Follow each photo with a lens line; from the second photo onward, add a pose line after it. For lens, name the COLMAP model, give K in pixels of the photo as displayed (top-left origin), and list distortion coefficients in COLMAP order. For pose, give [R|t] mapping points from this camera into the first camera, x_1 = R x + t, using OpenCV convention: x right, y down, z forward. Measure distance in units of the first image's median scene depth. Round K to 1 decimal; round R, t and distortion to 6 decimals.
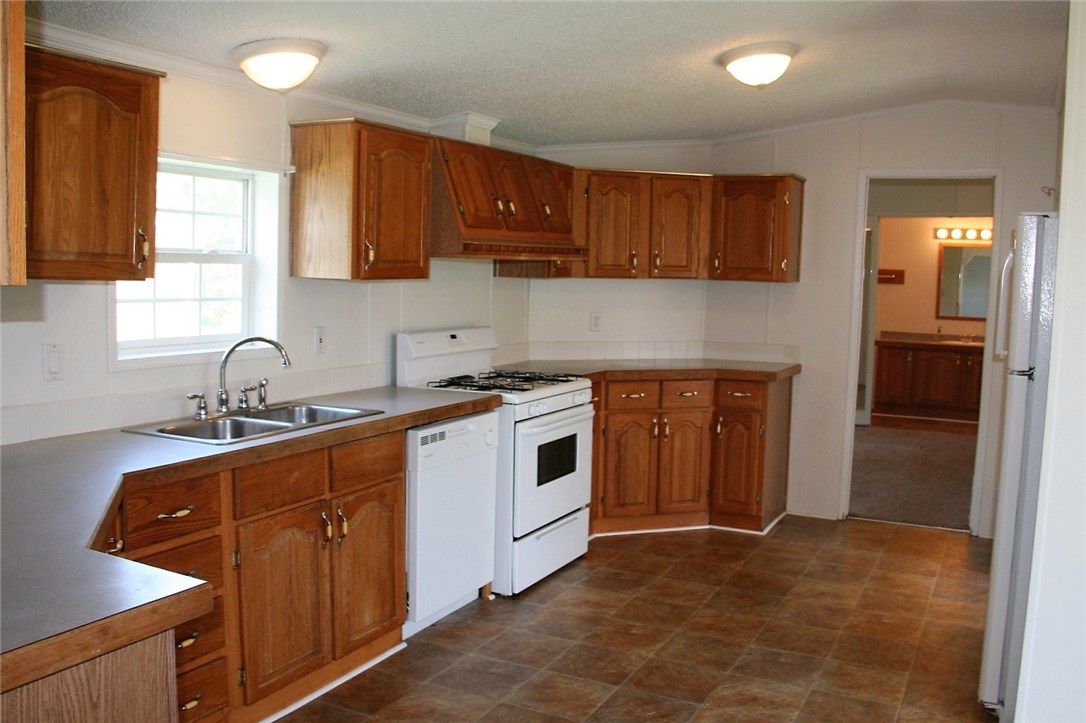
lens RADIAL K [[932.1, 0, 543.0], [0, 932.1, 361.5], [0, 0, 1]] dist [-0.192605, 0.151516]
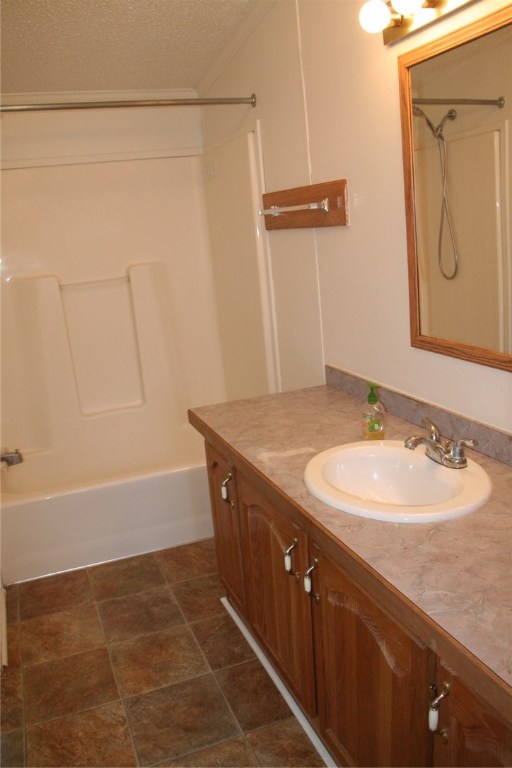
lens RADIAL K [[634.8, 0, 256.0], [0, 634.8, 384.0], [0, 0, 1]] dist [-0.174878, 0.117688]
pose [[0.743022, 0.075702, -0.664972, 0.745650], [0.039921, 0.986800, 0.156946, -0.026179], [0.668075, -0.143161, 0.730192, 0.561522]]
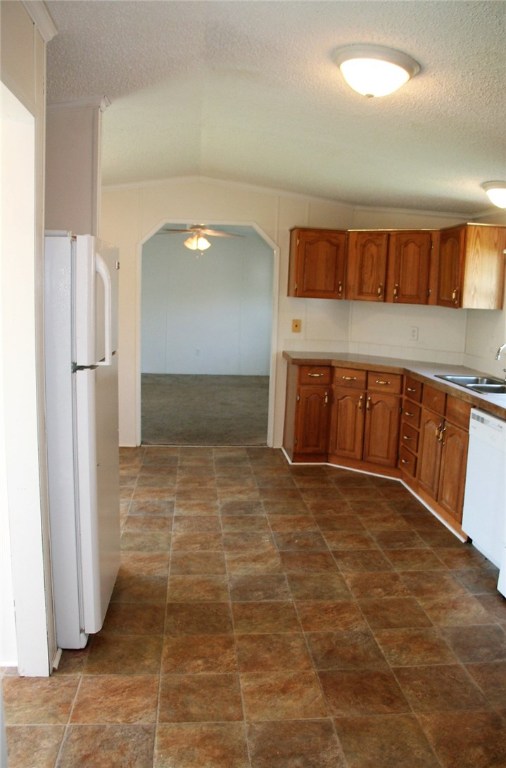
lens RADIAL K [[650.7, 0, 256.3], [0, 650.7, 401.3], [0, 0, 1]] dist [-0.168143, 0.009915]
pose [[-0.837943, 0.046436, -0.543779, 0.710051], [-0.101079, 0.965931, 0.238245, -0.146346], [0.536316, 0.254601, -0.804701, 1.561664]]
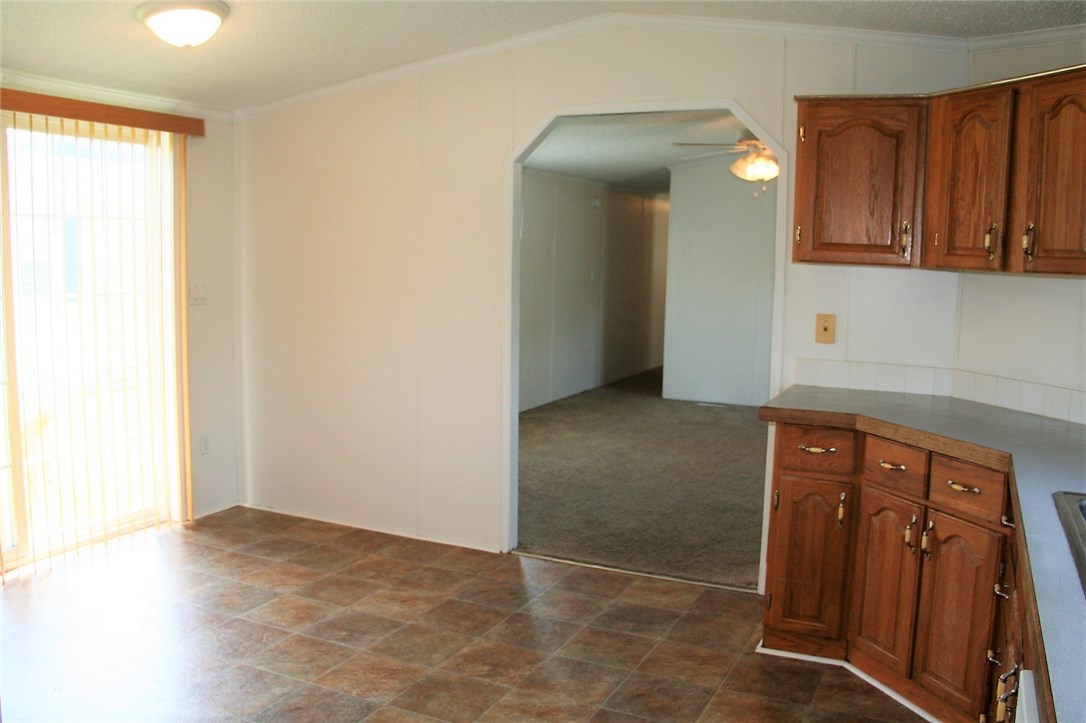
lens RADIAL K [[932.1, 0, 543.0], [0, 932.1, 361.5], [0, 0, 1]] dist [-0.192605, 0.151516]
pose [[-0.999045, -0.032745, -0.028944, 0.073150], [-0.038112, 0.976893, 0.210303, -0.115644], [0.021389, 0.211205, -0.977208, 1.242108]]
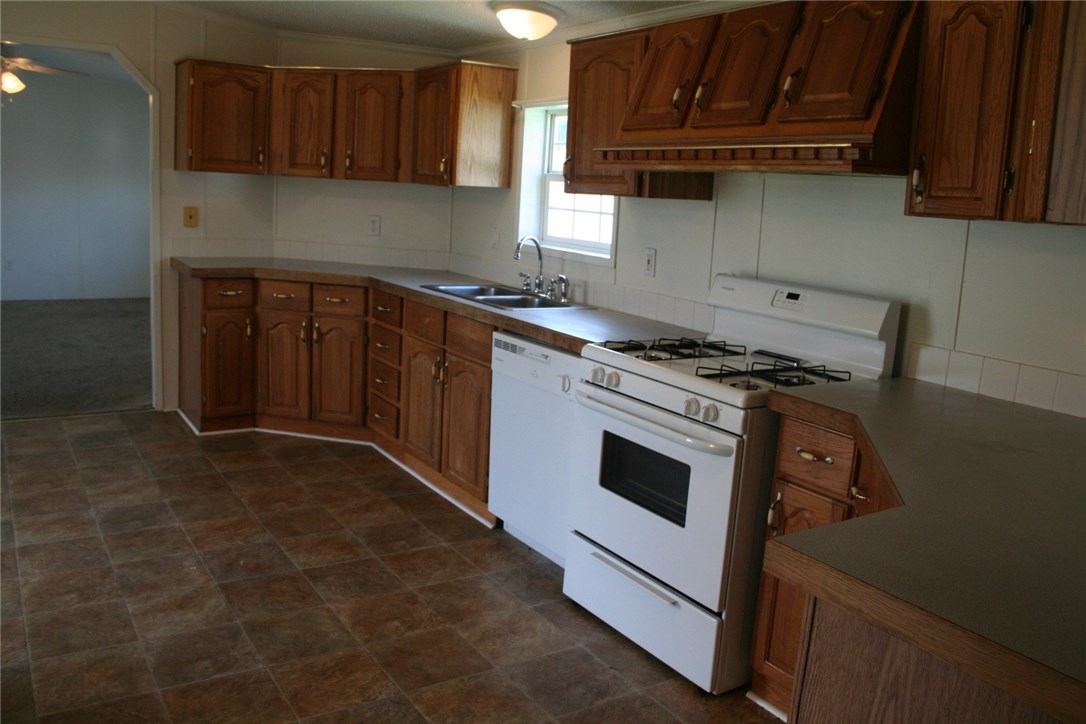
lens RADIAL K [[897.6, 0, 543.0], [0, 897.6, 362.0], [0, 0, 1]] dist [-0.174878, 0.117688]
pose [[-0.487010, 0.117269, -0.865488, 0.685452], [-0.152239, 0.964377, 0.216333, -0.114090], [0.860026, 0.237118, -0.451808, 1.421268]]
